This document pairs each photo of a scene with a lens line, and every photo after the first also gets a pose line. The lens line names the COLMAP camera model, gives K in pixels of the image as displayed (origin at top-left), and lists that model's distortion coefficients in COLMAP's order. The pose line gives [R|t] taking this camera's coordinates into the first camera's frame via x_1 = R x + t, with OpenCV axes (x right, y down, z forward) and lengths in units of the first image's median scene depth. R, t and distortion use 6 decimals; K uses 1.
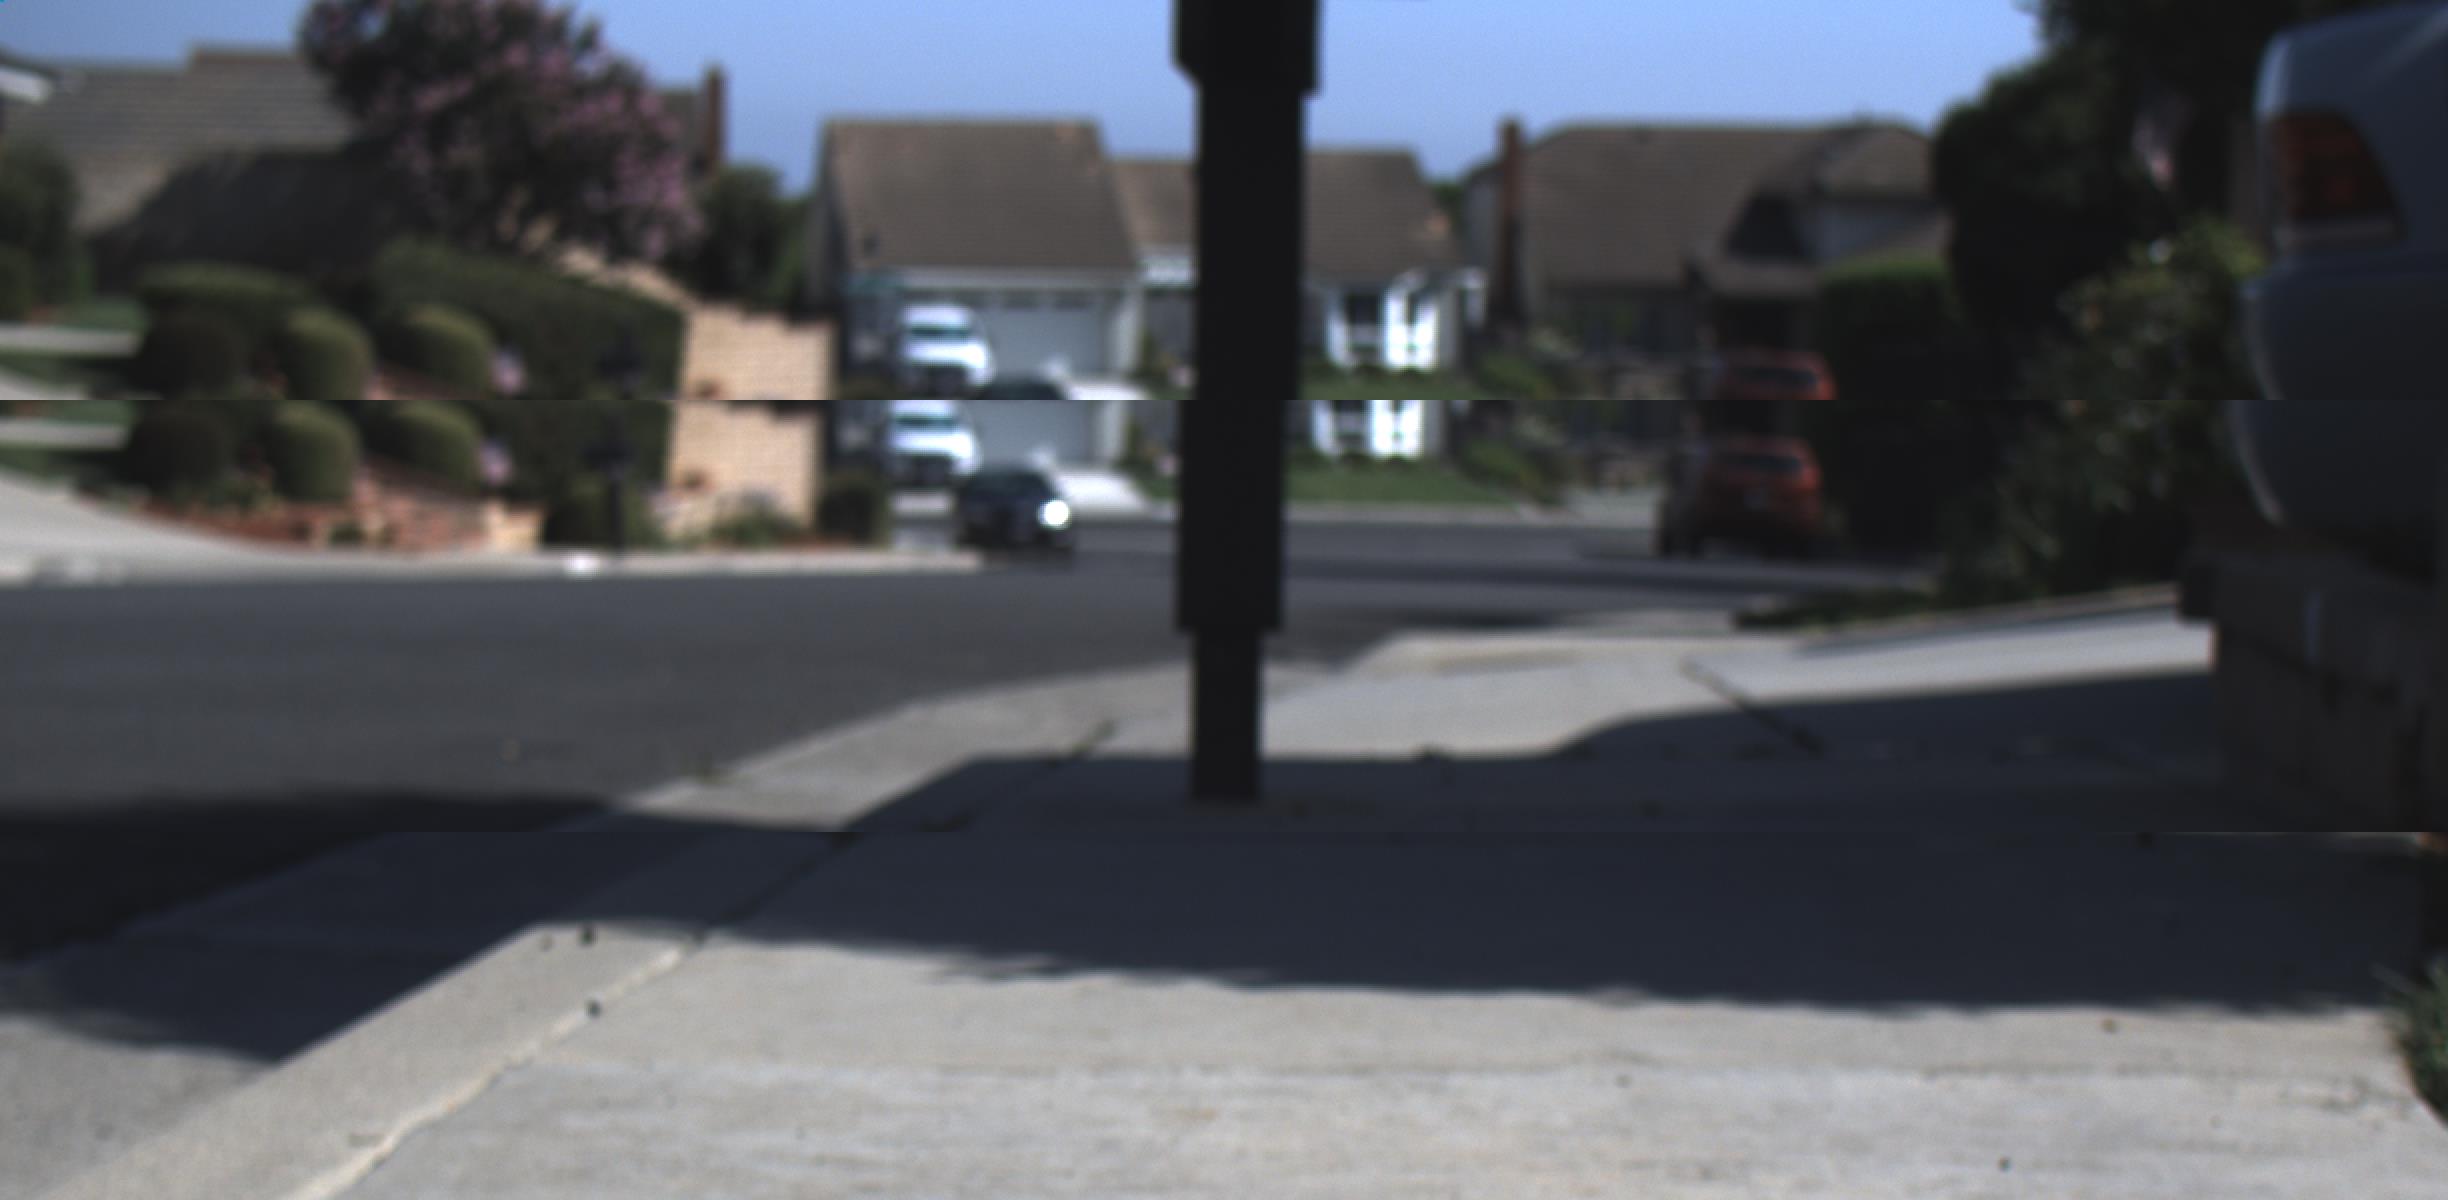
lens RADIAL K [[5069.0, 0, 1285.2], [0, 5069.0, 1008.9], [0, 0, 1]] dist [-0.163607, 1.658770]
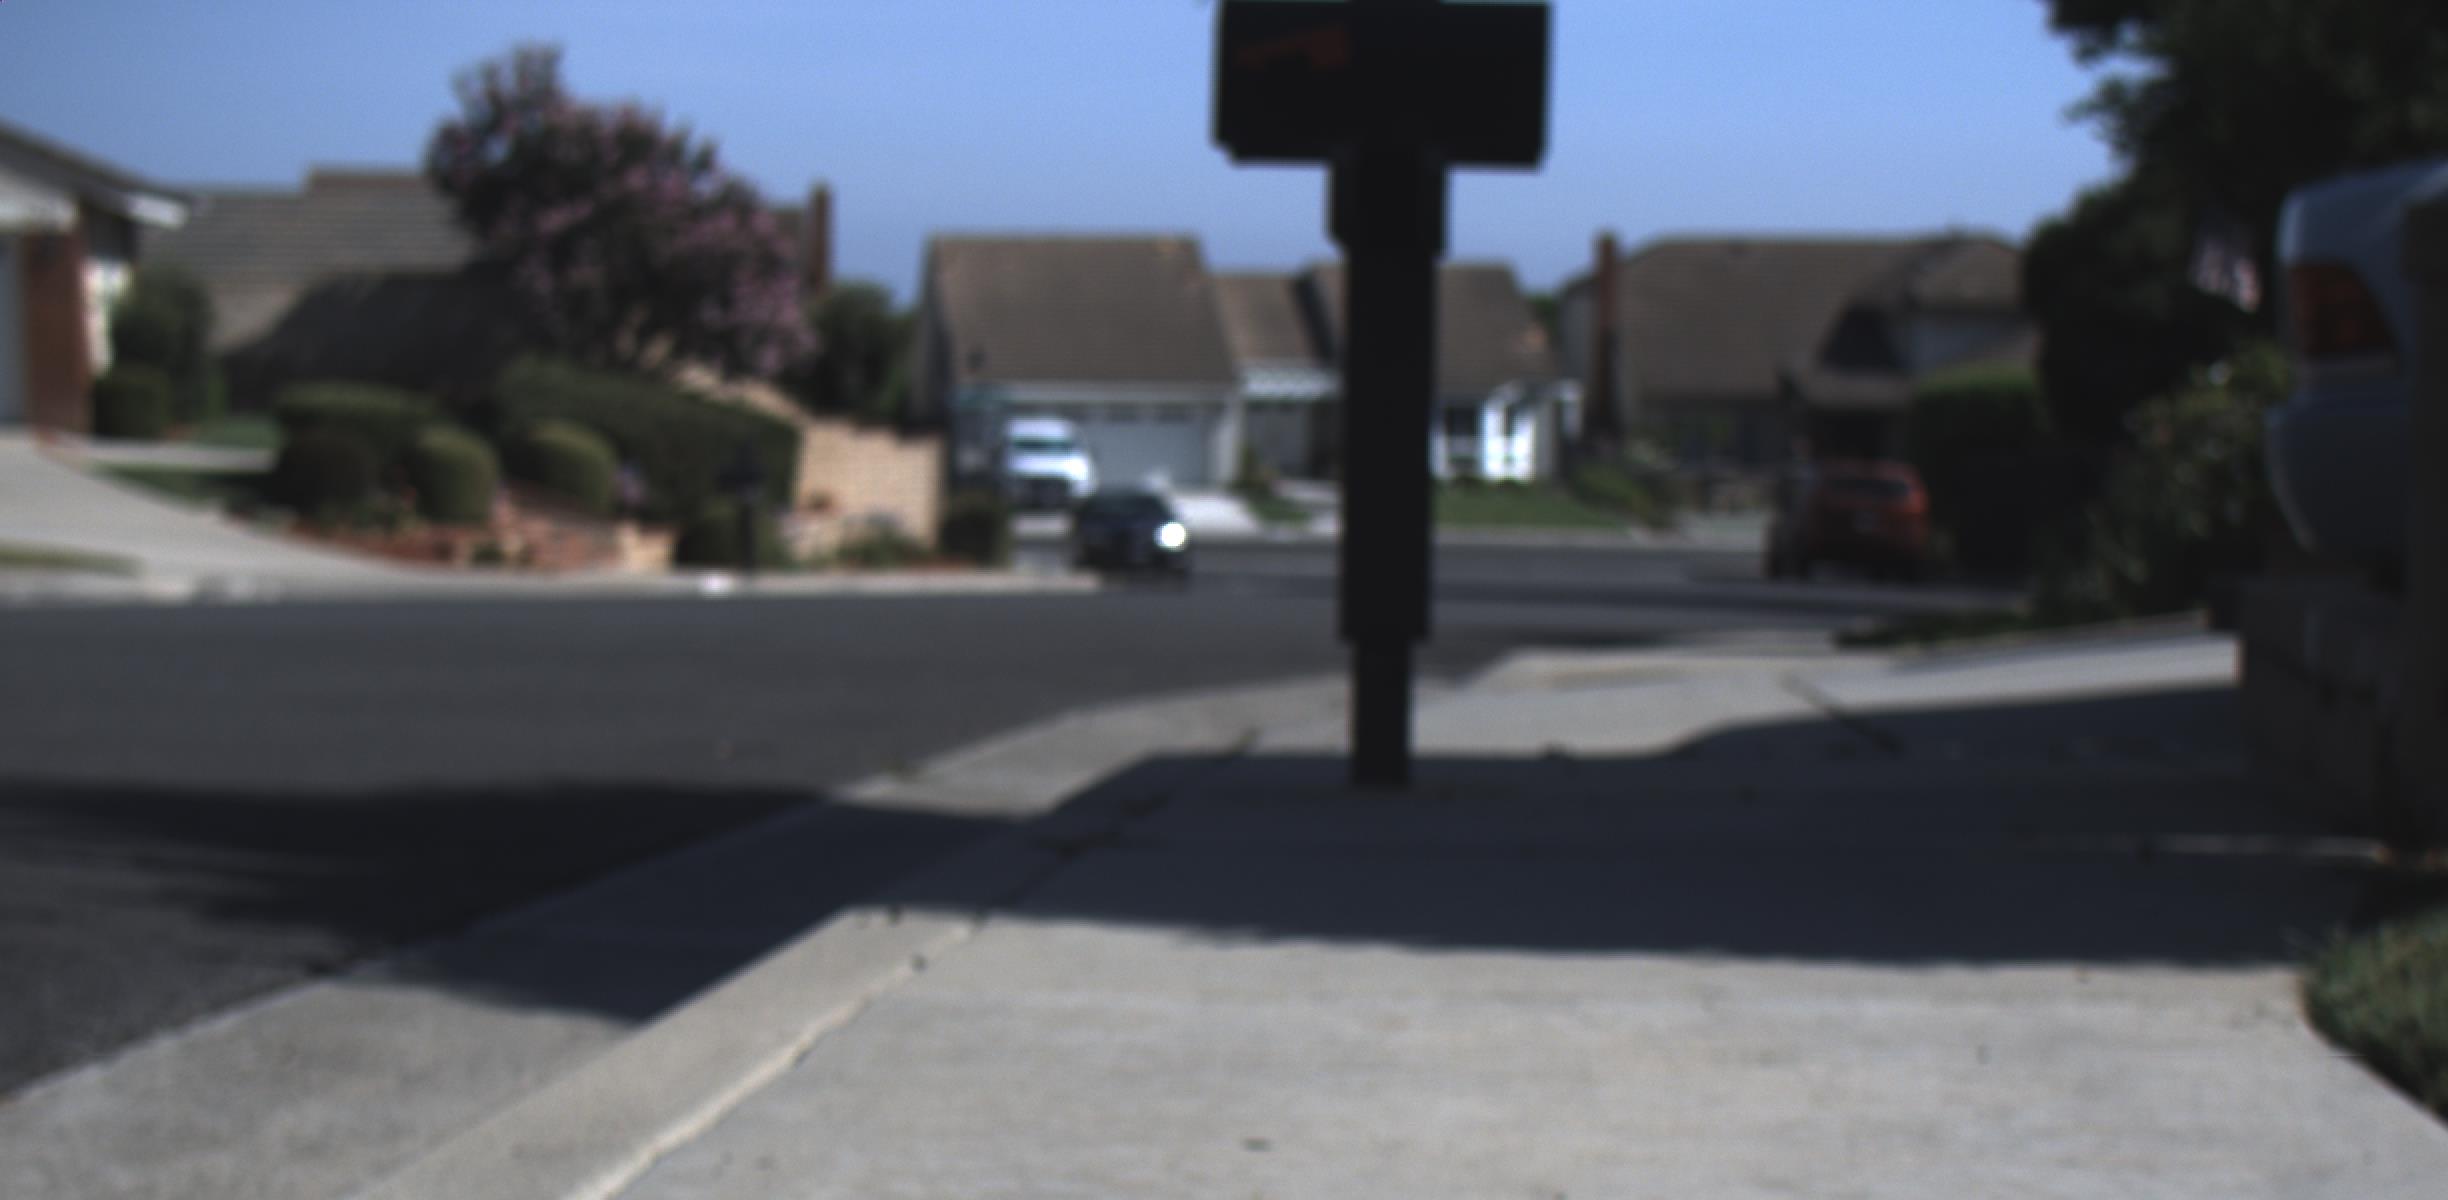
lens RADIAL K [[5069.0, 0, 1285.2], [0, 5069.0, 1008.9], [0, 0, 1]] dist [-0.163607, 1.658770]
pose [[0.999815, -0.001378, -0.019187, -0.000510], [0.000957, 0.999759, -0.021929, 0.001186], [0.019212, 0.021906, 0.999575, -0.009046]]
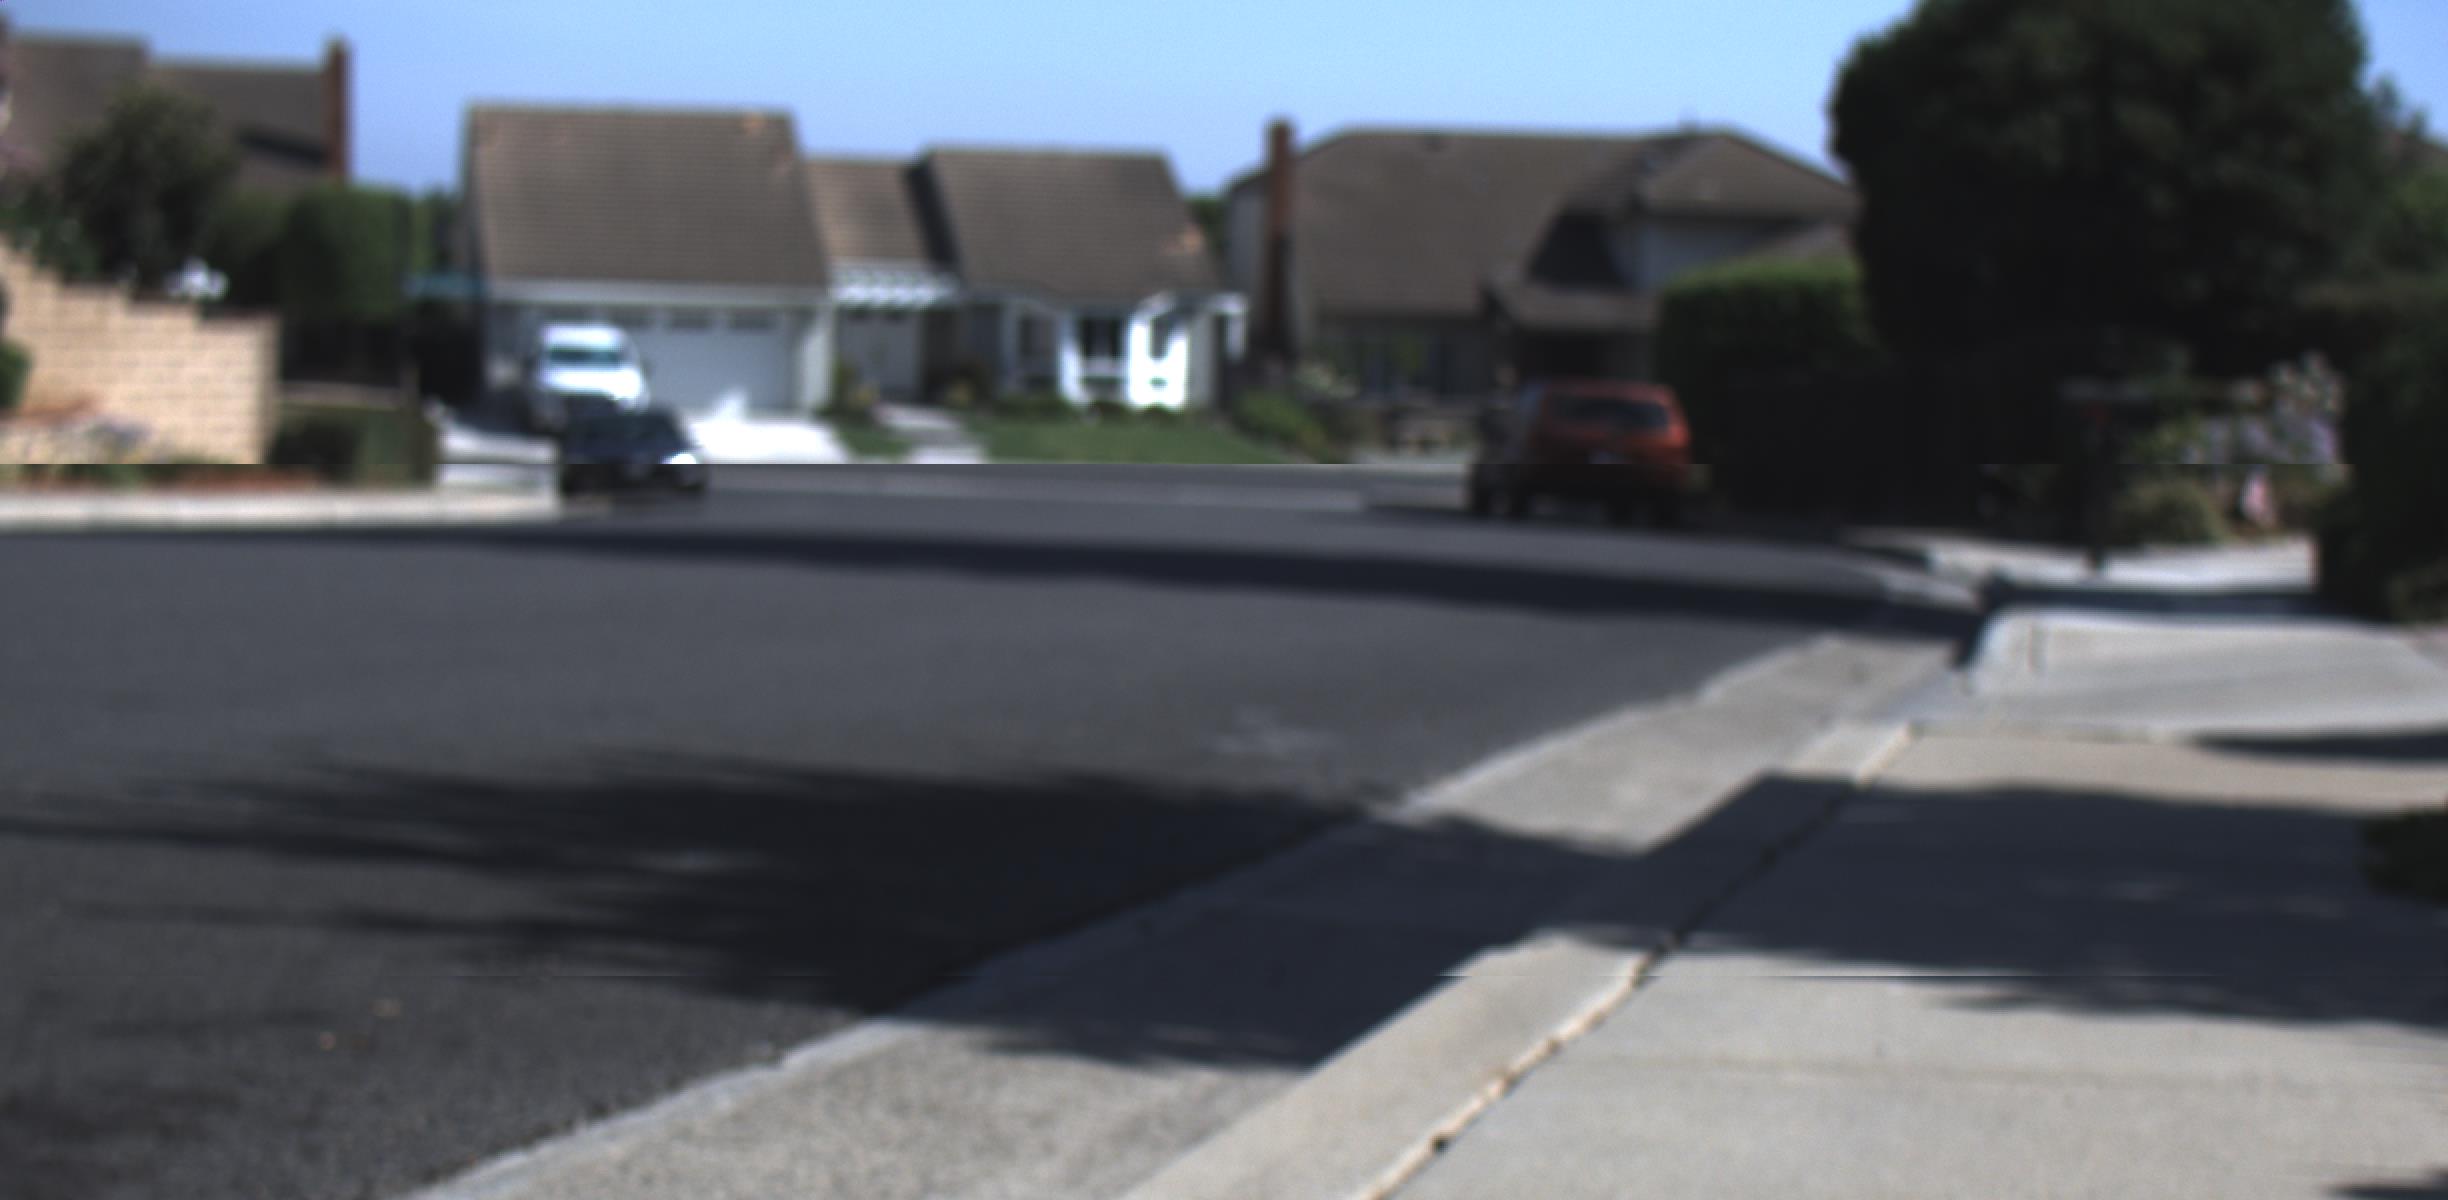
lens RADIAL K [[5069.0, 0, 1285.2], [0, 5069.0, 1008.9], [0, 0, 1]] dist [-0.163607, 1.658770]
pose [[0.999071, 0.008219, 0.042312, 0.011837], [-0.007787, 0.999916, -0.010355, -0.018565], [-0.042394, 0.010016, 0.999051, 0.163491]]
